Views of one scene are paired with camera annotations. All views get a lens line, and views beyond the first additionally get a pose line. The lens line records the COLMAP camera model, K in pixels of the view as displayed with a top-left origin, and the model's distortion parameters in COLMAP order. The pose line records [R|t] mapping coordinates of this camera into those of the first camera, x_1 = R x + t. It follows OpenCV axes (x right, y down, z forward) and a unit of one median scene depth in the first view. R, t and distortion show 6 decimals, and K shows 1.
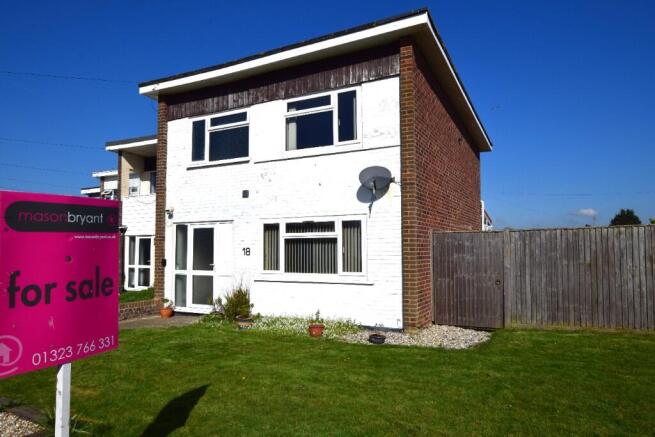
lens RADIAL K [[486.7, 0, 327.5], [0, 486.7, 218.5], [0, 0, 1]] dist [0.009269, 0.005788]
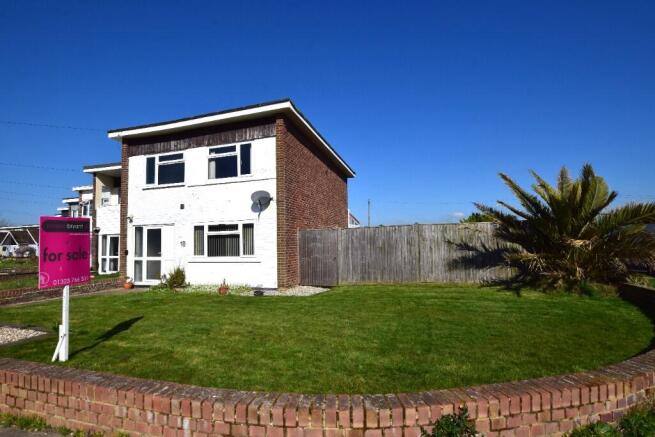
lens RADIAL K [[363.5, 0, 327.5], [0, 363.5, 218.5], [0, 0, 1]] dist [-0.005021, -0.000644]
pose [[0.986183, -0.004902, 0.165586, 0.099404], [0.005579, 0.999978, -0.003627, -0.005862], [-0.165565, 0.004501, 0.986189, -0.220923]]
